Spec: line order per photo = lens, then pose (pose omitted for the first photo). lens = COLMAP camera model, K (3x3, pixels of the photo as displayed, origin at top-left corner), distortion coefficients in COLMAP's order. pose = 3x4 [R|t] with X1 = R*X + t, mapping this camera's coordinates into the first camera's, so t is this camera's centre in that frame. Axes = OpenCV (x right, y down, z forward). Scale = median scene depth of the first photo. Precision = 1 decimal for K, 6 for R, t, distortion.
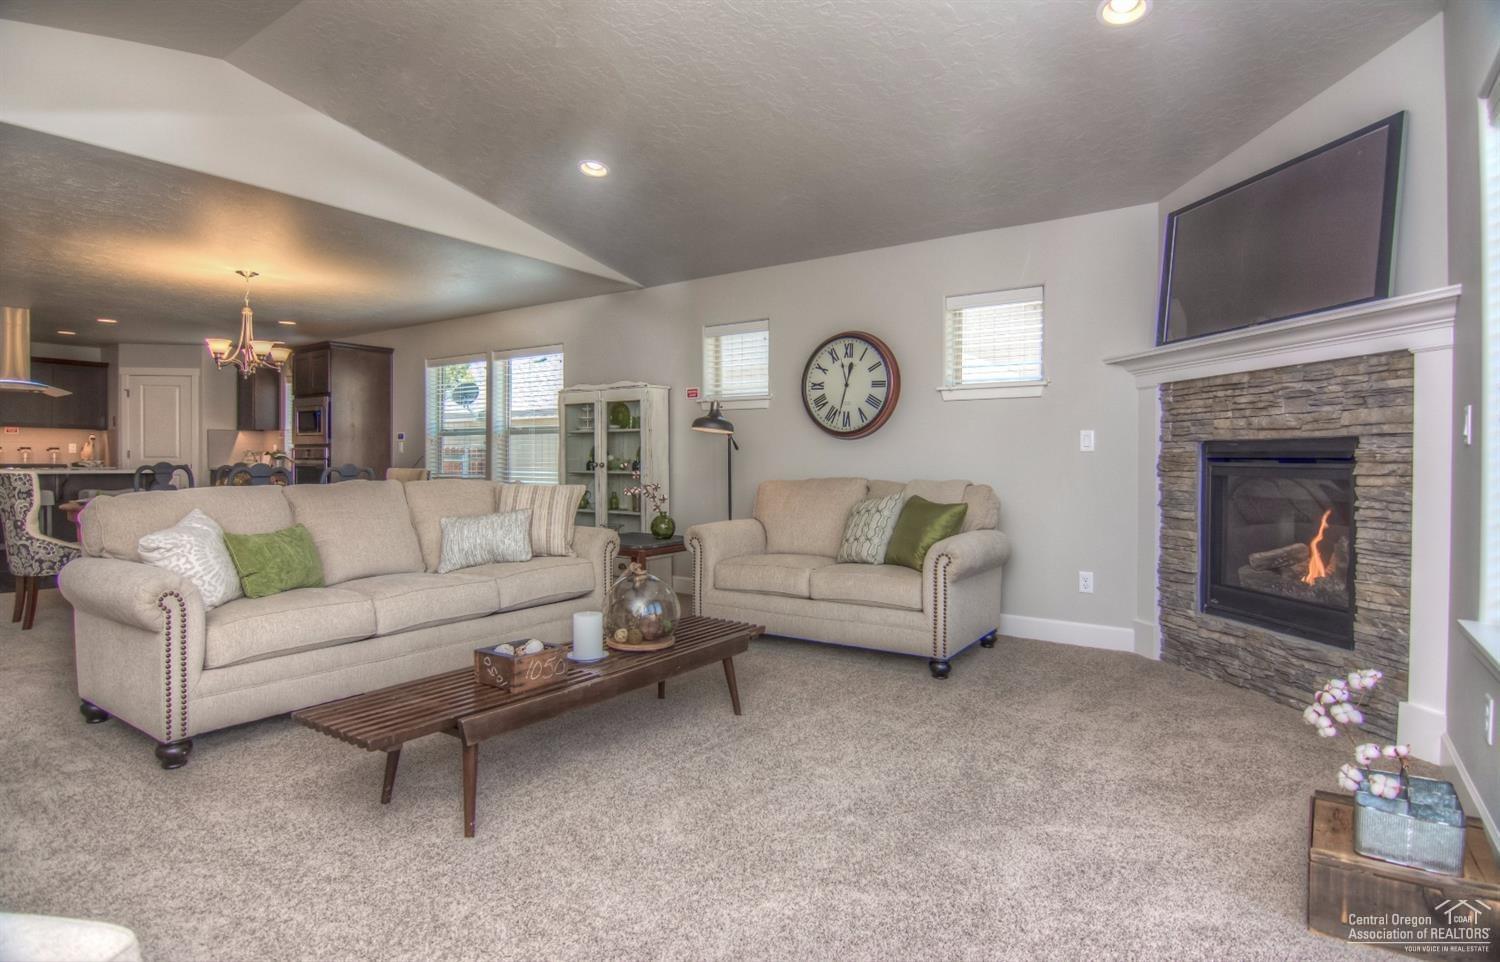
lens RADIAL K [[772.6, 0, 746.6], [0, 772.6, 471.6], [0, 0, 1]] dist [0.000366, -0.036809]
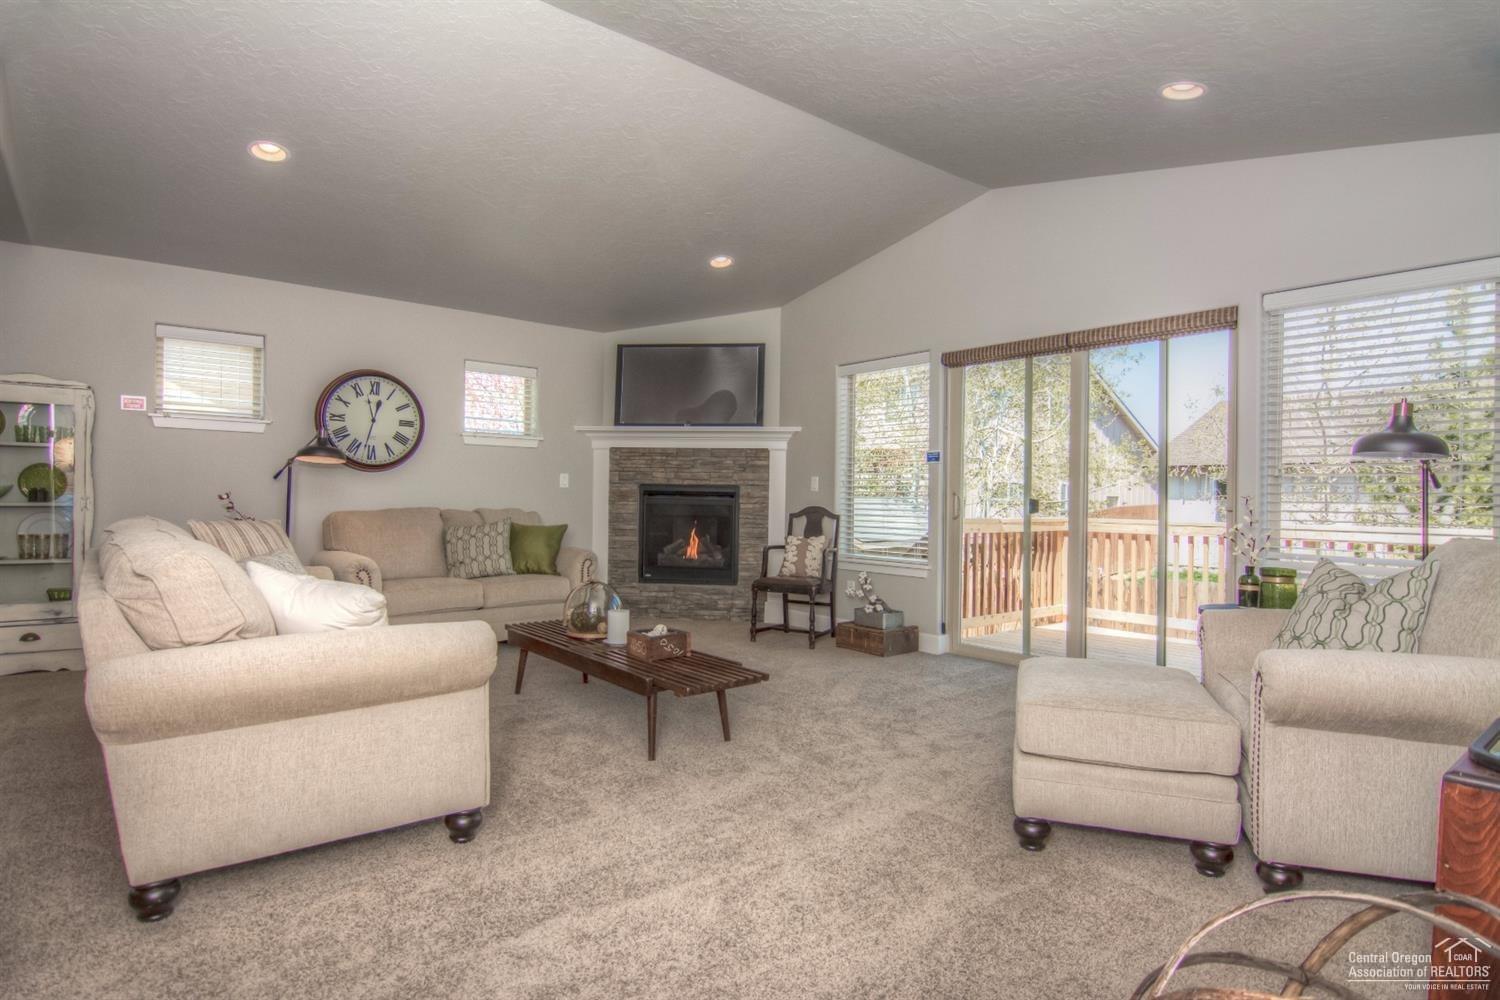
lens RADIAL K [[806.2, 0, 755.3], [0, 806.2, 496.5], [0, 0, 1]] dist [-0.029347, -0.000338]
pose [[0.256453, -0.000064, 0.966557, -1.074873], [-0.001338, 0.999999, 0.000422, -0.011998], [-0.966556, -0.001402, 0.256453, 0.283026]]
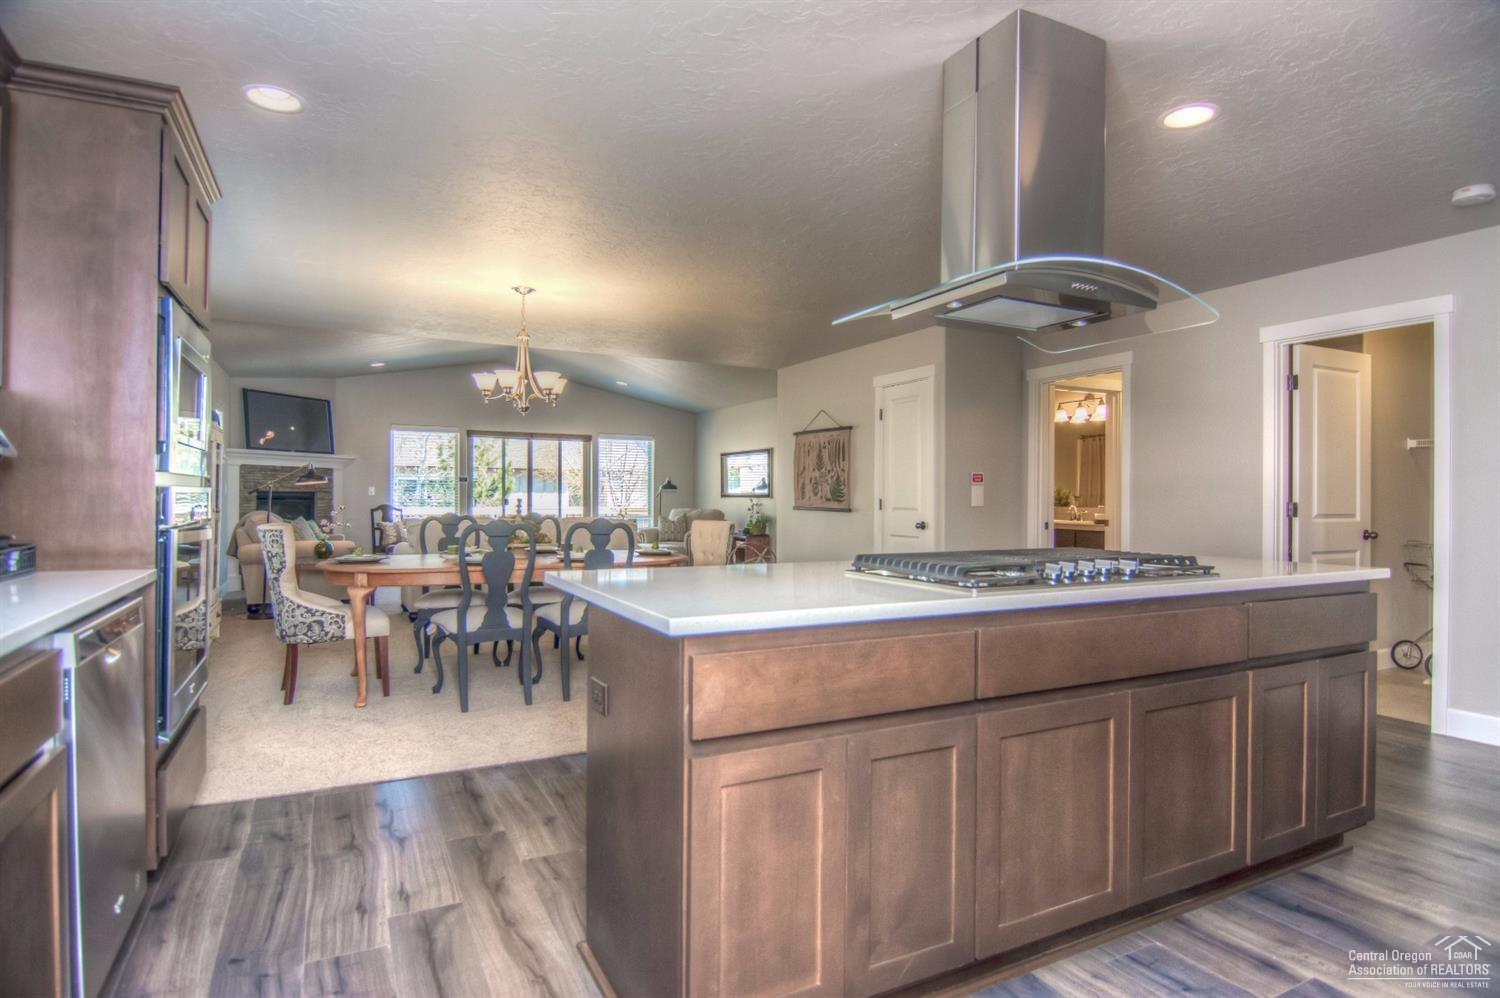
lens RADIAL K [[806.2, 0, 755.3], [0, 806.2, 495.5], [0, 0, 1]] dist [-0.029347, -0.000338]
pose [[-0.887743, -0.013316, 0.460146, -1.913127], [-0.007847, 0.999874, 0.013798, -0.071459], [-0.460272, 0.008638, -0.887736, 2.457902]]
